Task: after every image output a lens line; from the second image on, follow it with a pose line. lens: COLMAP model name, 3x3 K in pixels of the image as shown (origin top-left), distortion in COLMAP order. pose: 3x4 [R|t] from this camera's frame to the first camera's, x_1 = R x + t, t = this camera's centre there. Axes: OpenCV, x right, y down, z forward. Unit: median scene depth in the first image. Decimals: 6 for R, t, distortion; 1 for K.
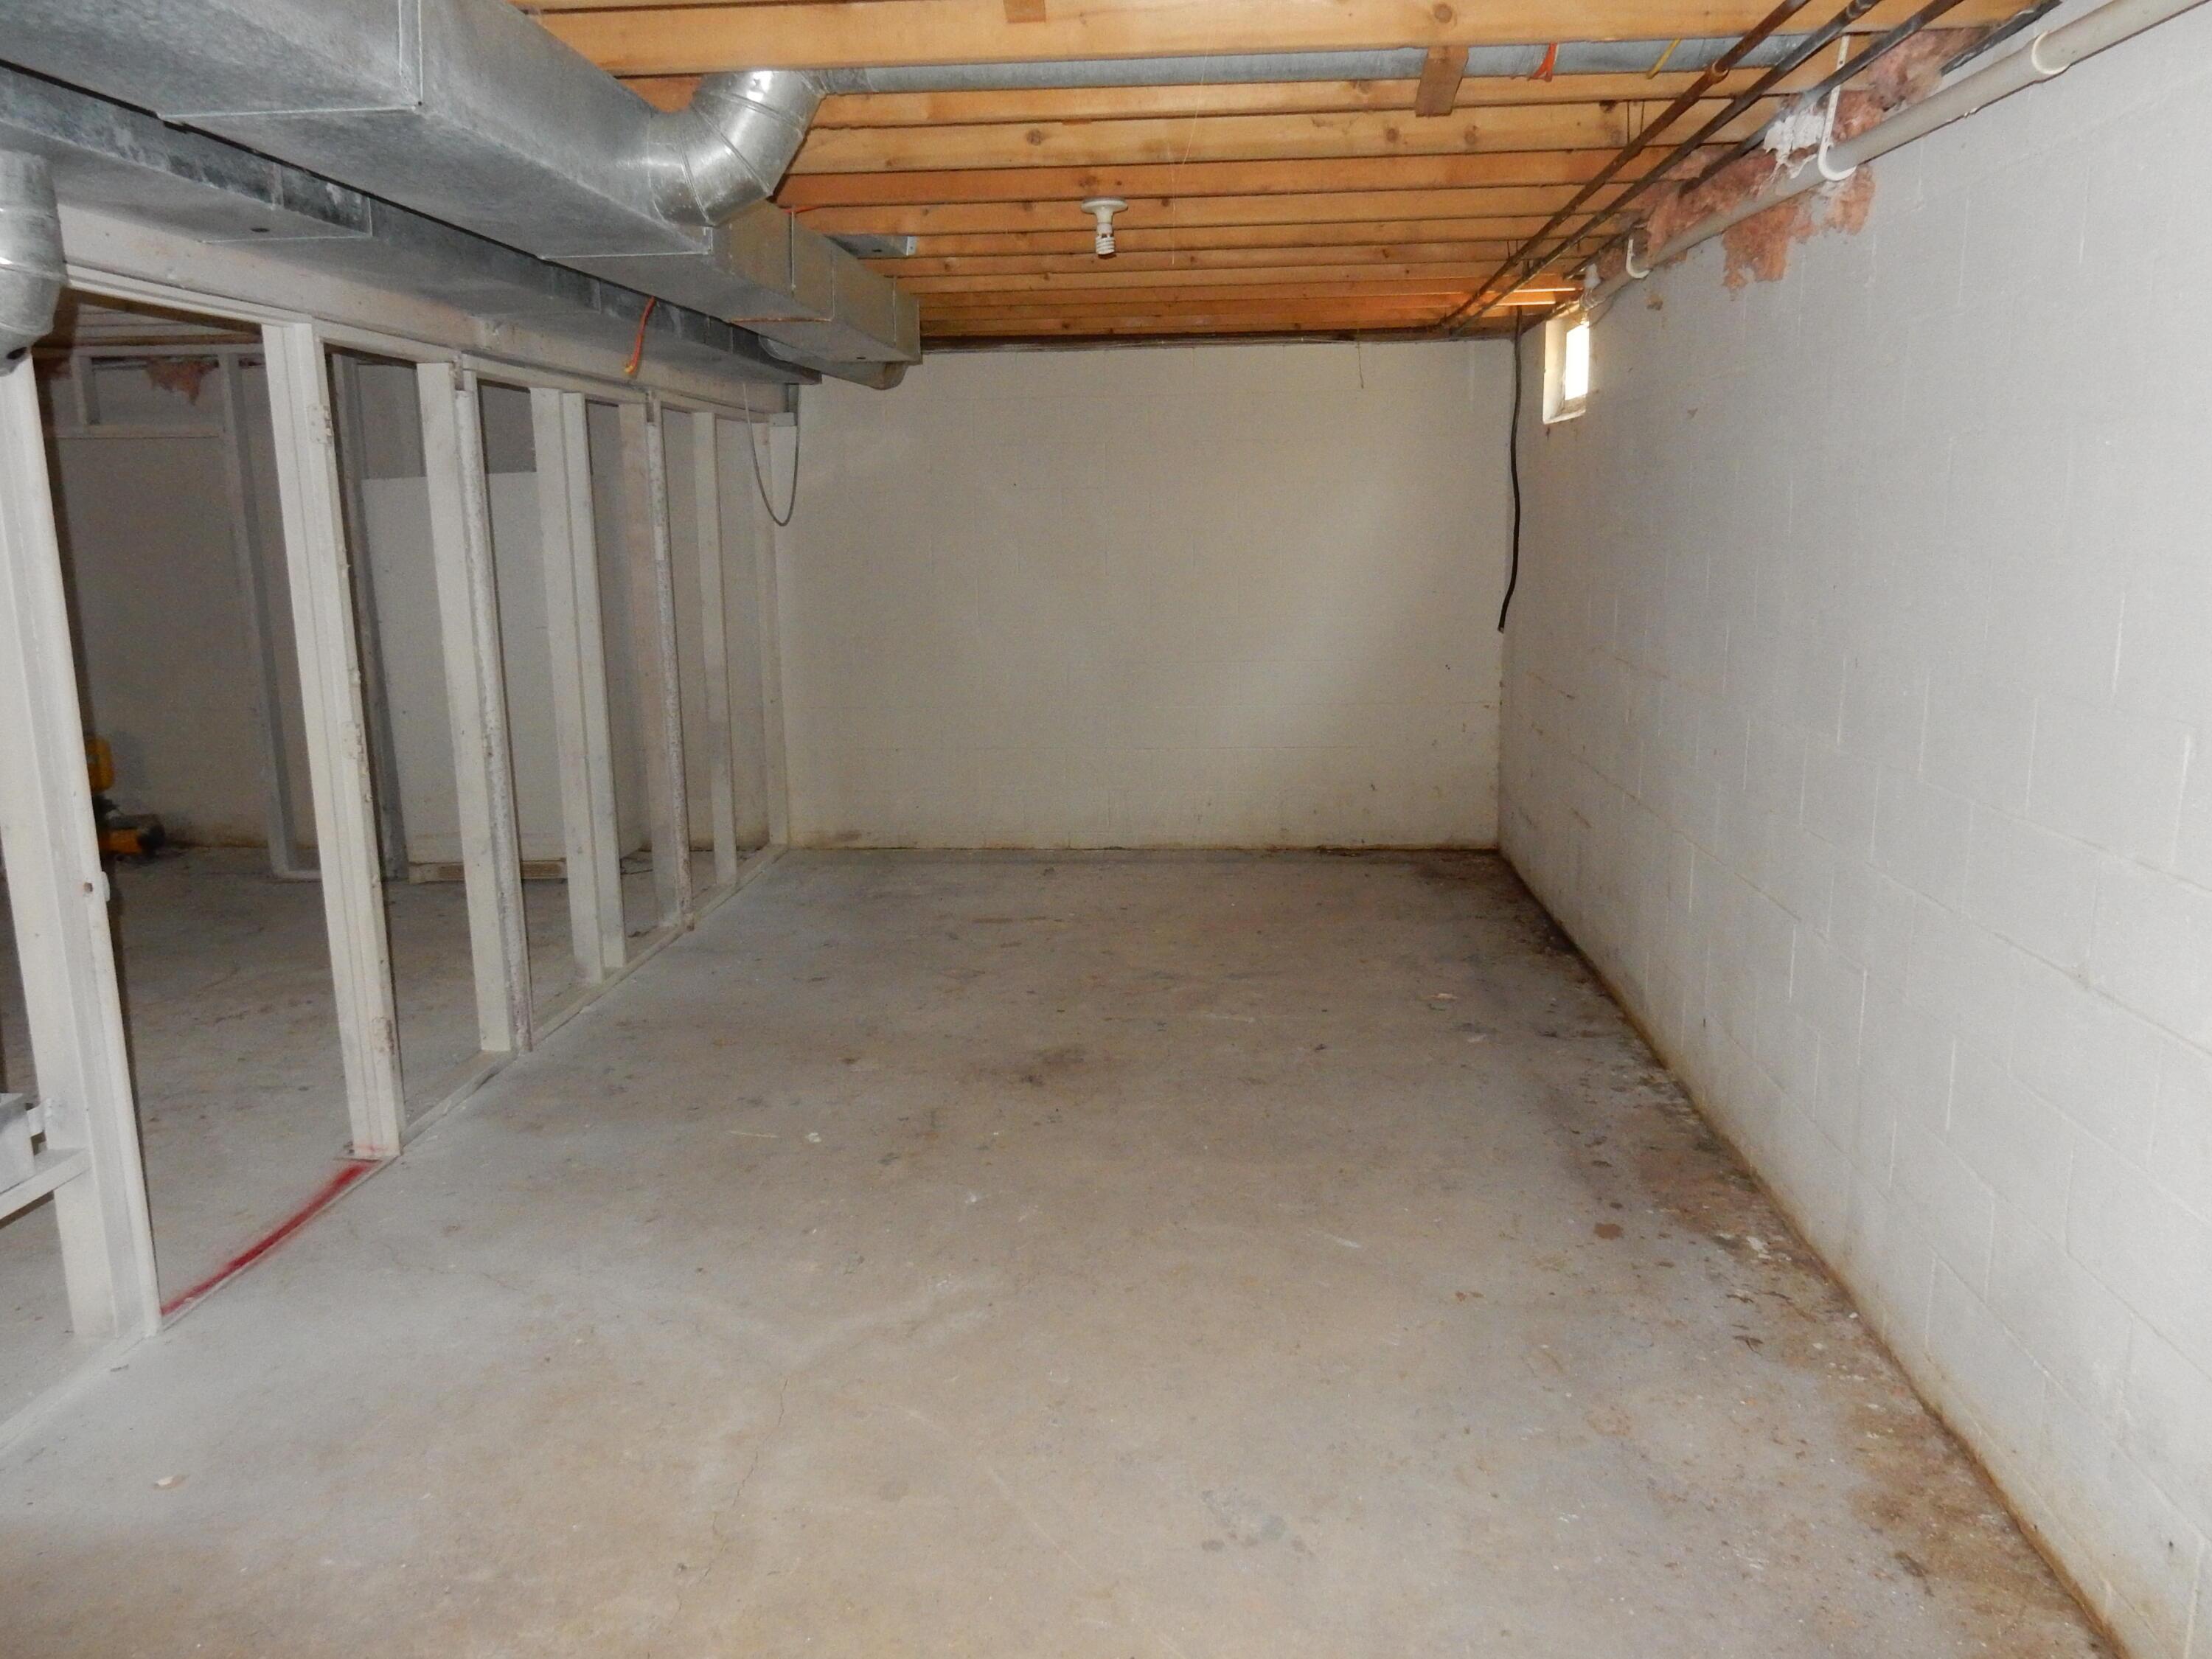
lens RADIAL K [[1630.5, 0, 1104.3], [0, 1630.5, 835.5], [0, 0, 1]] dist [-0.008231, 0.003195]
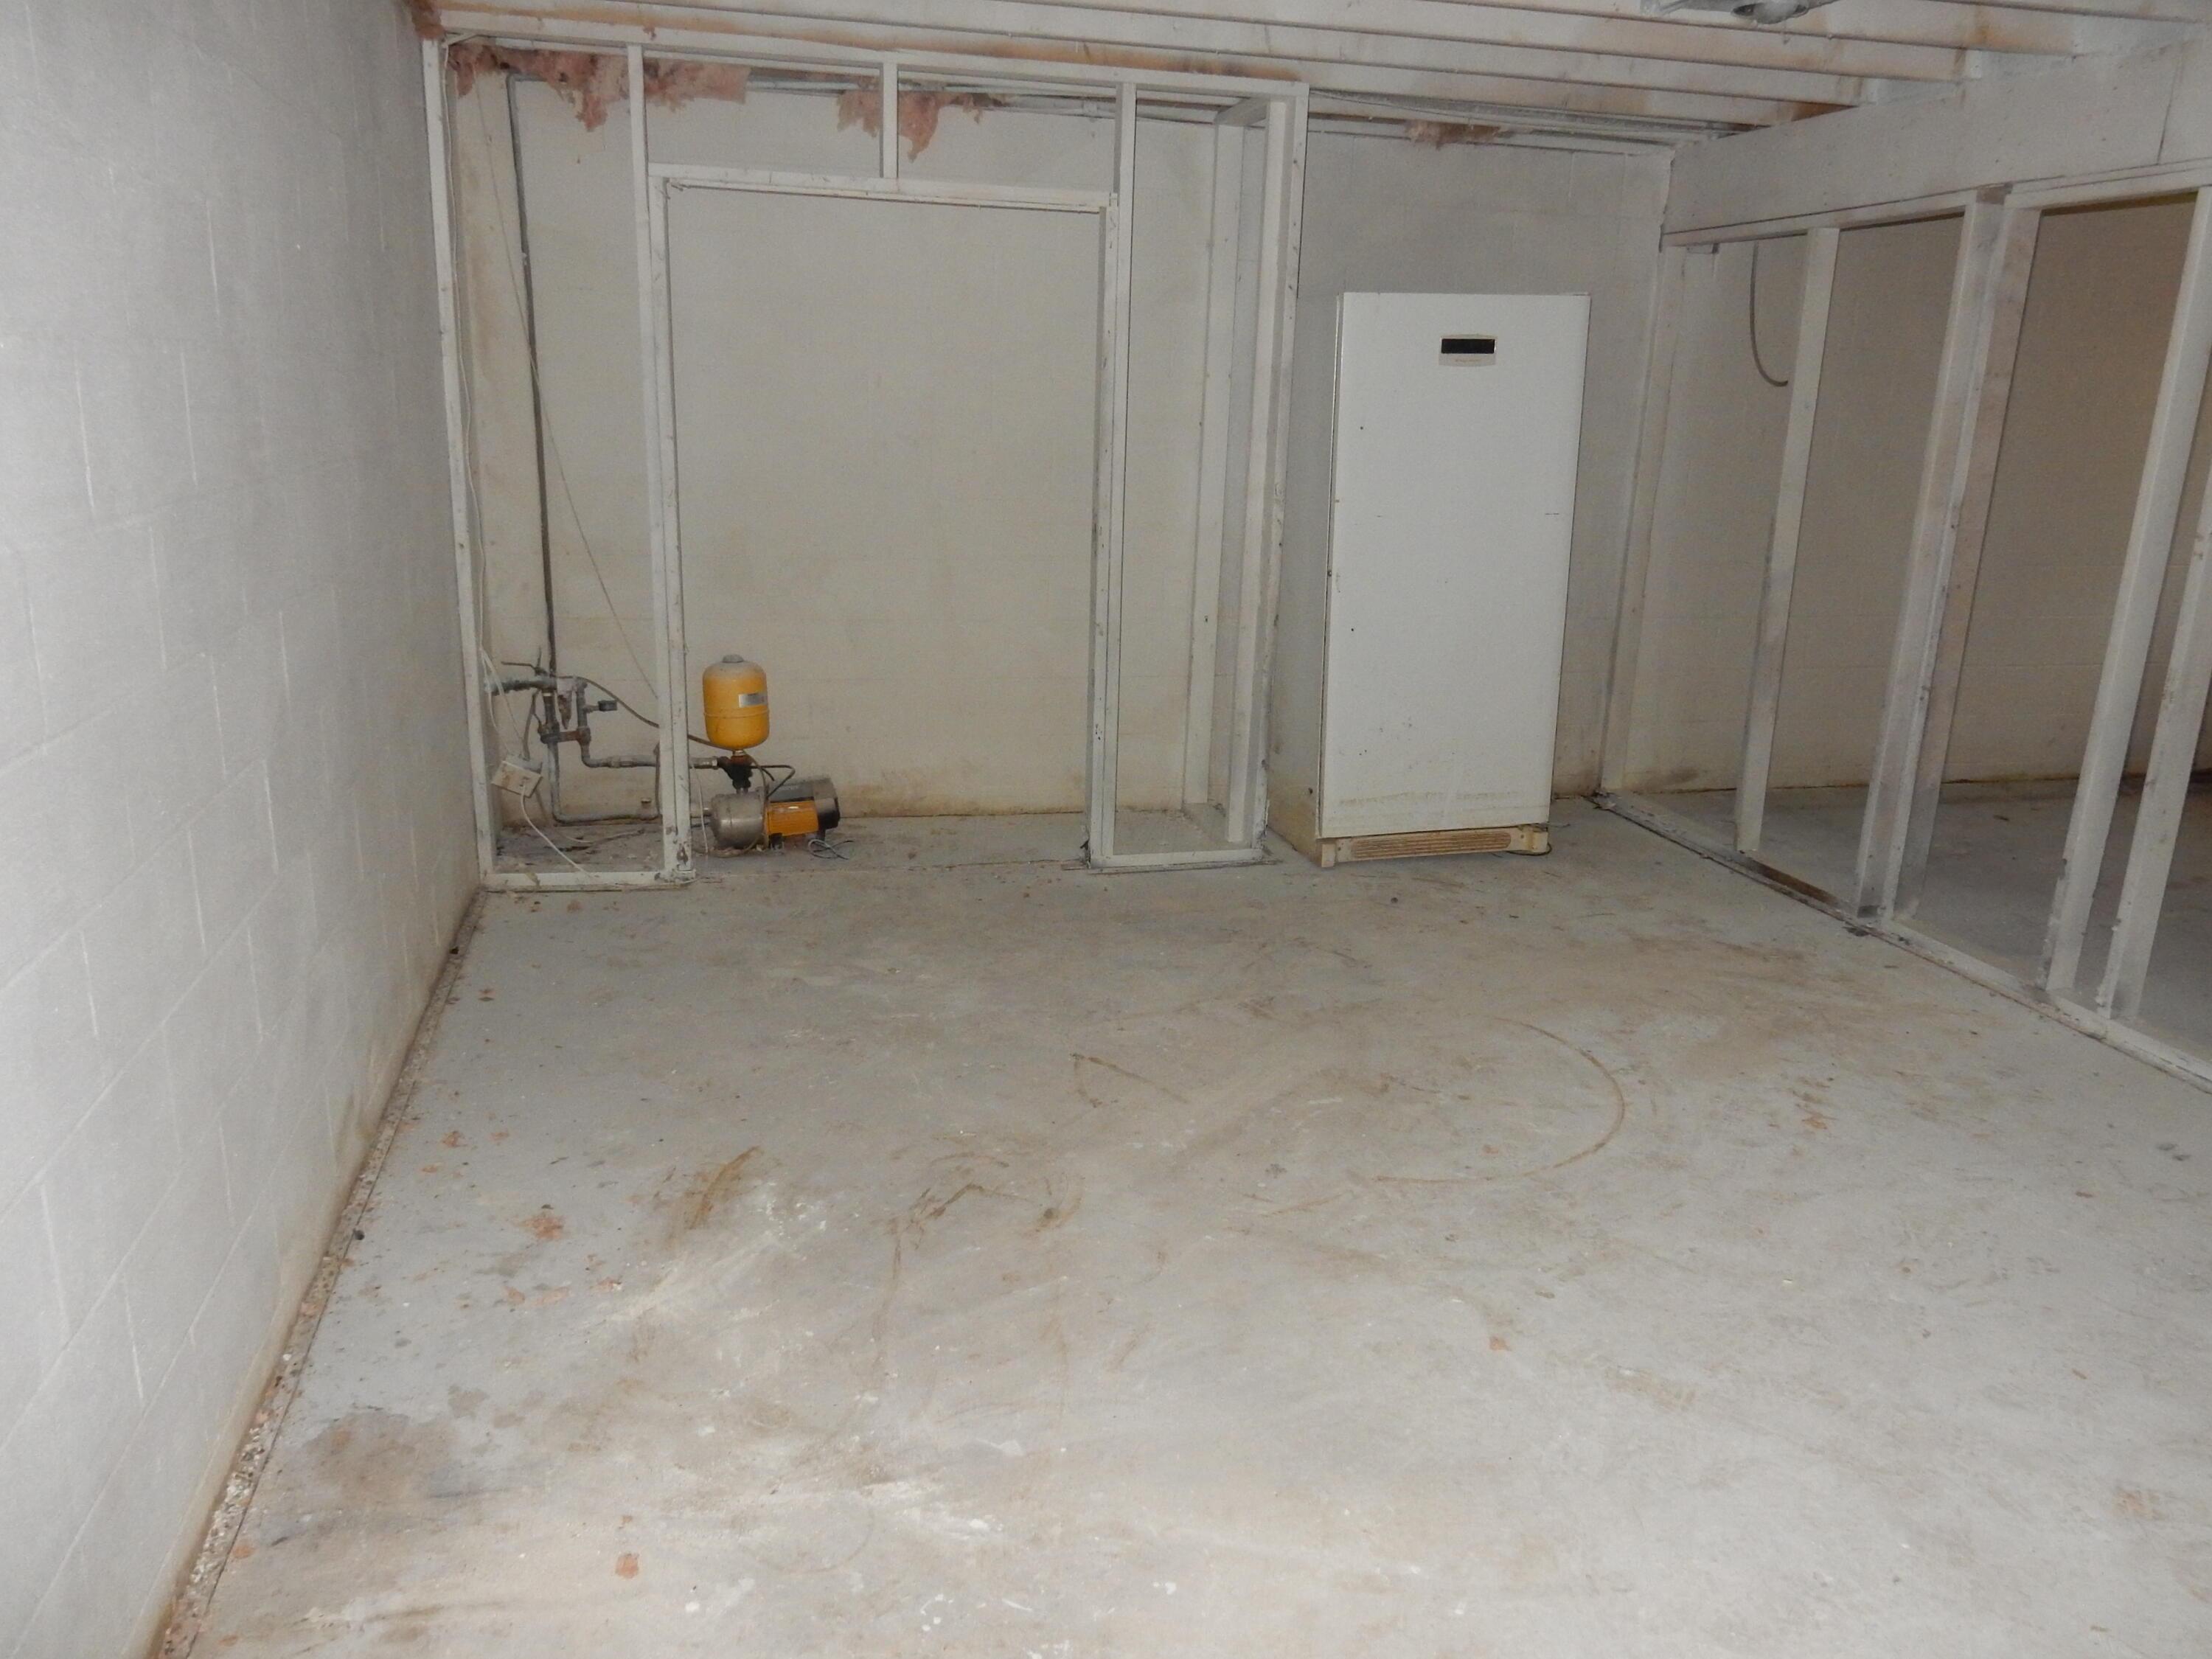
lens RADIAL K [[1630.5, 0, 1104.3], [0, 1630.5, 835.5], [0, 0, 1]] dist [-0.008231, 0.003195]
pose [[0.949045, -0.044054, 0.312045, -0.698161], [0.018207, 0.996192, 0.085267, -0.045350], [-0.314613, -0.075241, 0.946233, 0.323277]]
